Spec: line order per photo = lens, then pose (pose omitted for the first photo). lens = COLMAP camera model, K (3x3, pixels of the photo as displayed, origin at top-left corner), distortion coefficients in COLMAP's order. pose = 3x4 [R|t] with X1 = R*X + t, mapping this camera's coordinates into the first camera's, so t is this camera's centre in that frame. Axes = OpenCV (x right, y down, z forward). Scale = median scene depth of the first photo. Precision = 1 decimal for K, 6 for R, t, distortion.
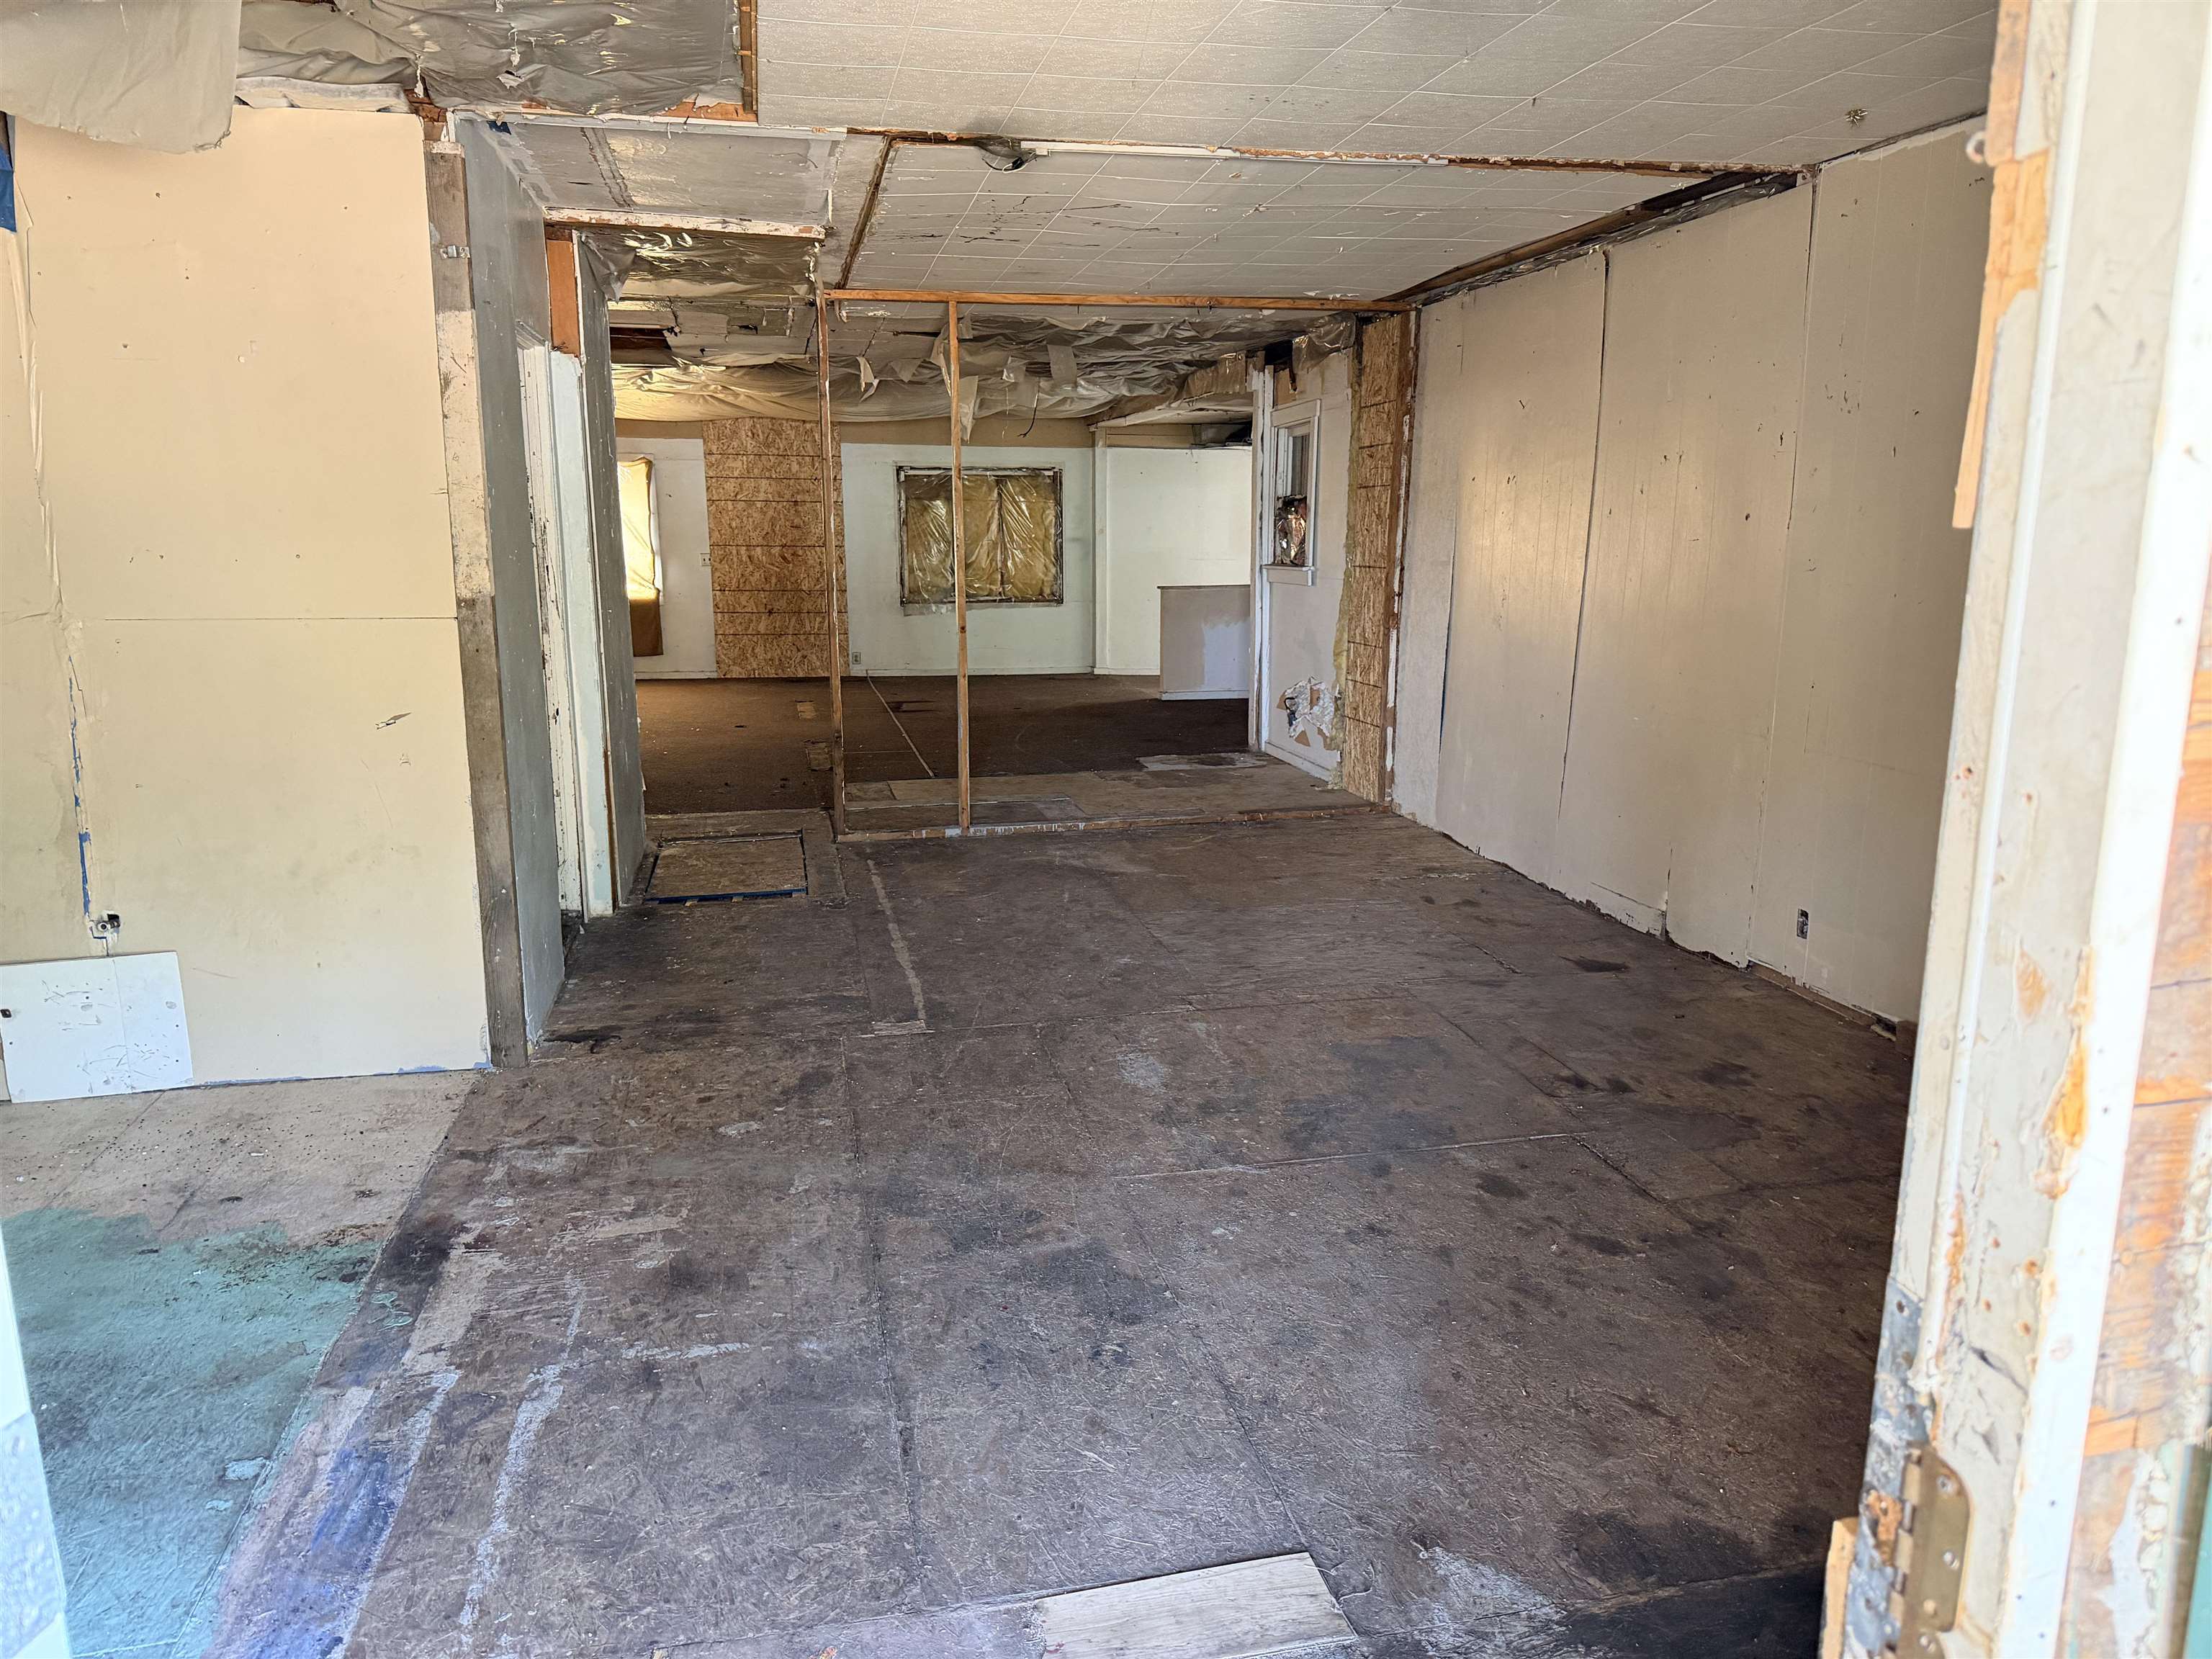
lens RADIAL K [[1569.7, 0, 1106.0], [0, 1569.7, 829.5], [0, 0, 1]] dist [0.135347, -0.171029]
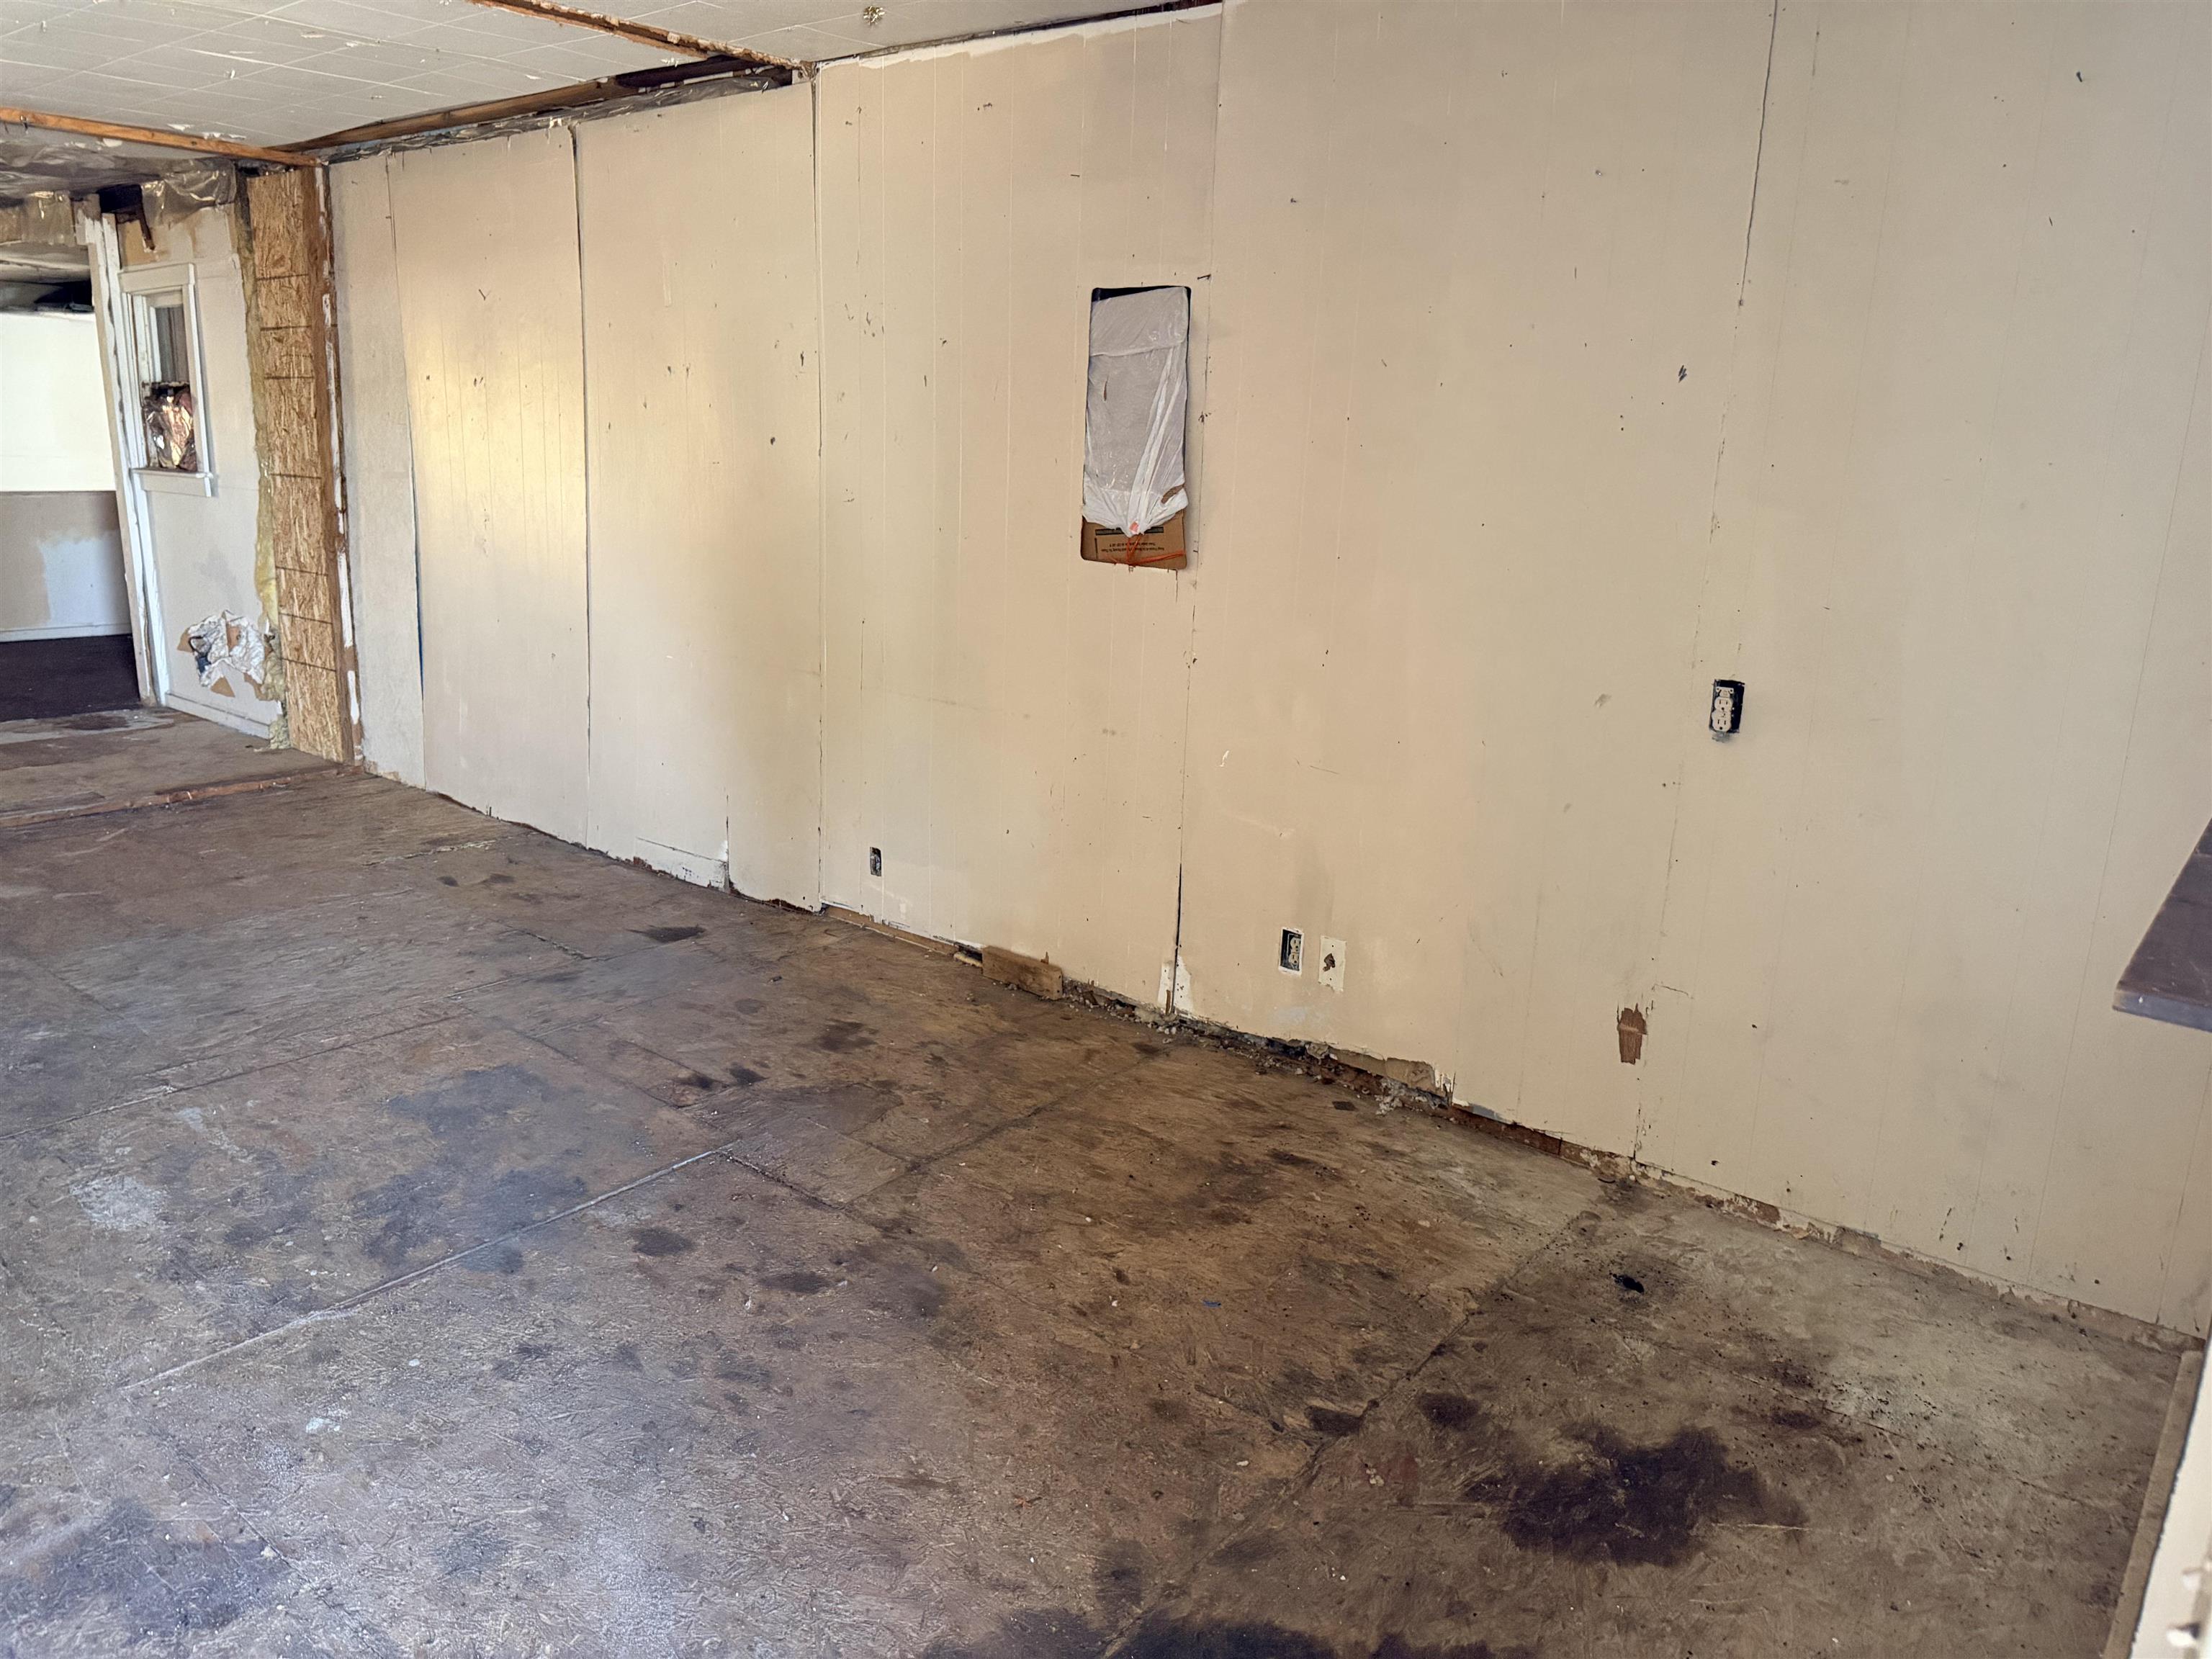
lens RADIAL K [[1607.7, 0, 1140.0], [0, 1607.7, 816.1], [0, 0, 1]] dist [0.034109, -0.049608]
pose [[0.786983, -0.118552, 0.605477, -0.029878], [0.090440, 0.992931, 0.076864, -0.028907], [-0.610310, -0.005731, 0.792142, 0.122717]]
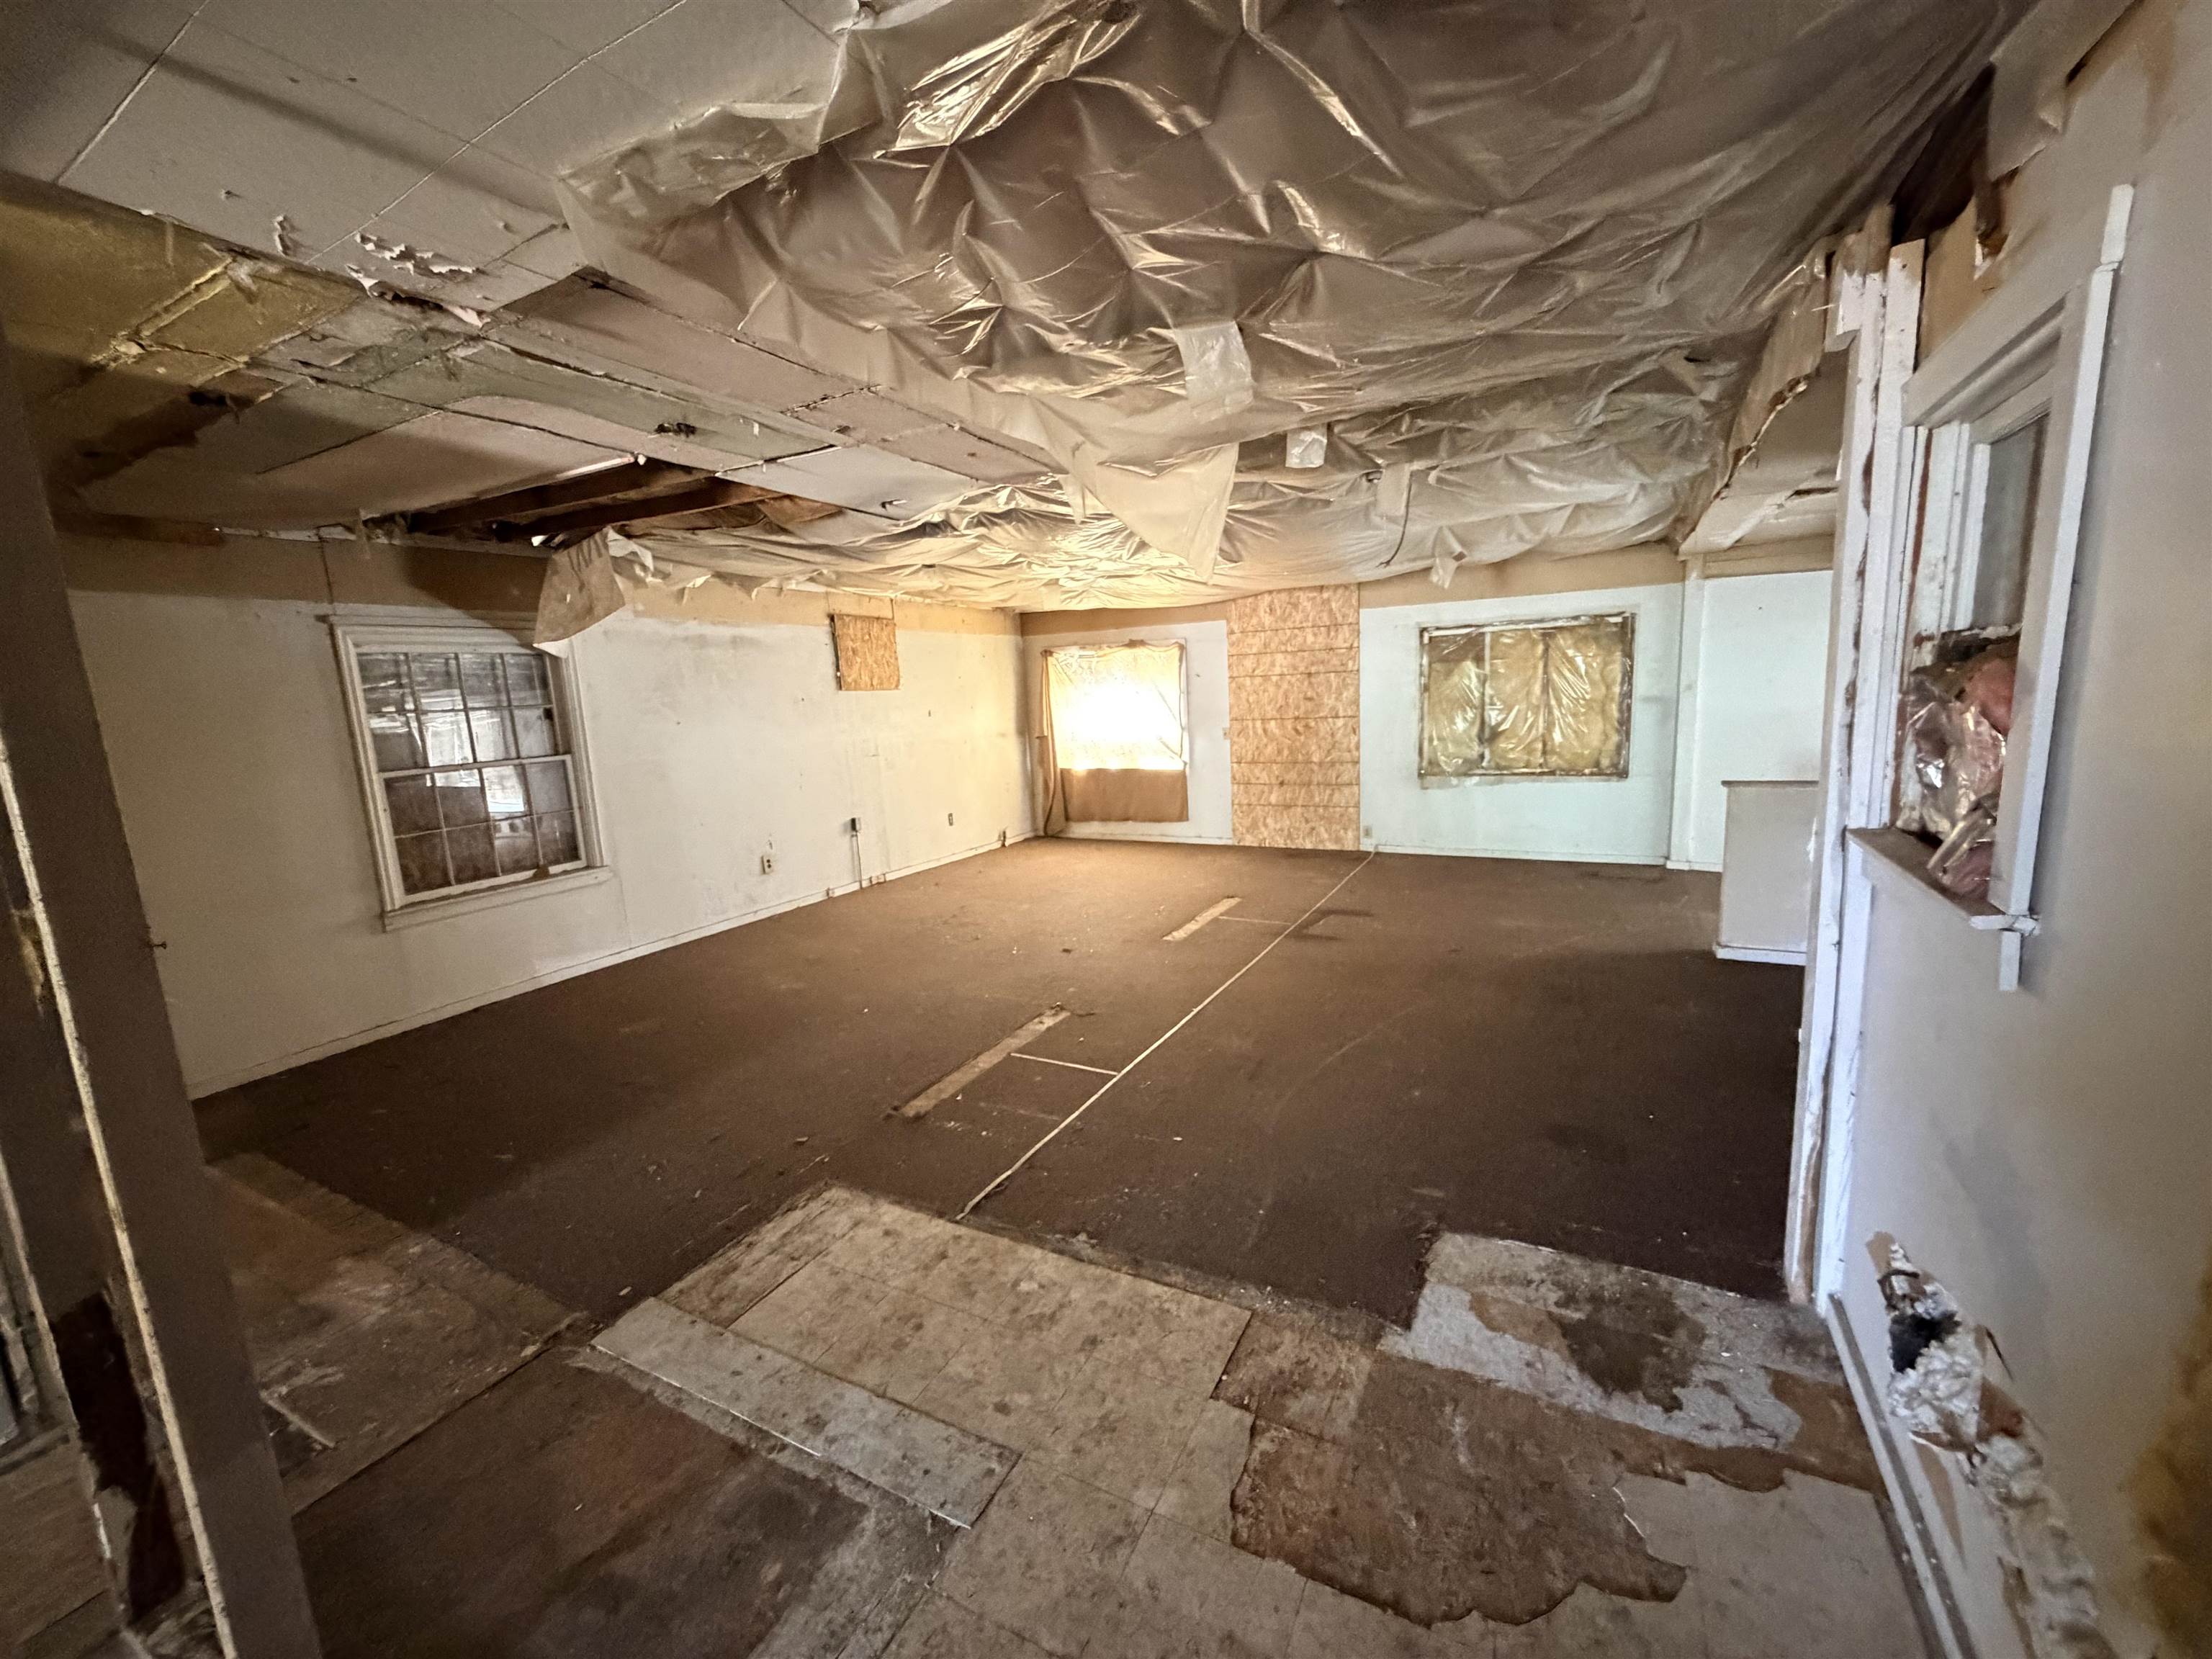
lens RADIAL K [[874.7, 0, 1106.0], [0, 874.7, 829.5], [0, 0, 1]] dist [-0.000305, -0.000127]
pose [[0.753927, 0.065819, -0.653652, 0.210006], [-0.073664, 0.997164, 0.015443, -0.331739], [0.652815, 0.036508, 0.756637, 1.549475]]
